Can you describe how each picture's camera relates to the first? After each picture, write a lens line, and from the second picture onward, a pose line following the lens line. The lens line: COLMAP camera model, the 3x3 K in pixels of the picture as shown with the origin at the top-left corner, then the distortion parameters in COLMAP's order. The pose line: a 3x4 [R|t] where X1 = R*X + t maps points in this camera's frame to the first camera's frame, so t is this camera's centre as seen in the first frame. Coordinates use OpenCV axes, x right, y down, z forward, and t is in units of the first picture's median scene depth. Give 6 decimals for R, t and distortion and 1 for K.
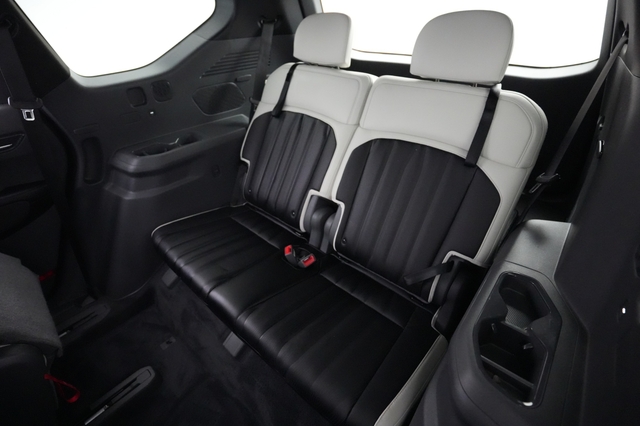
lens RADIAL K [[307.7, 0, 320.3], [0, 307.7, 212.8], [0, 0, 1]] dist [0.012726, -0.000214]
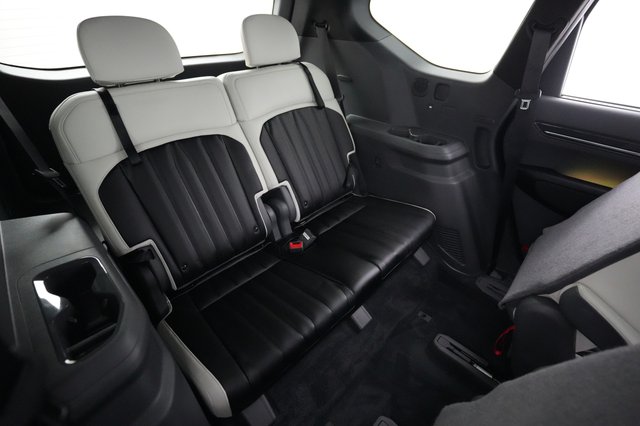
lens RADIAL K [[307.7, 0, 319.9], [0, 307.7, 212.3], [0, 0, 1]] dist [0.012726, -0.000214]
pose [[0.016108, -0.532537, 0.846253, -0.750800], [0.549880, 0.711598, 0.437333, -0.298205], [-0.835088, 0.458293, 0.304294, 0.466446]]
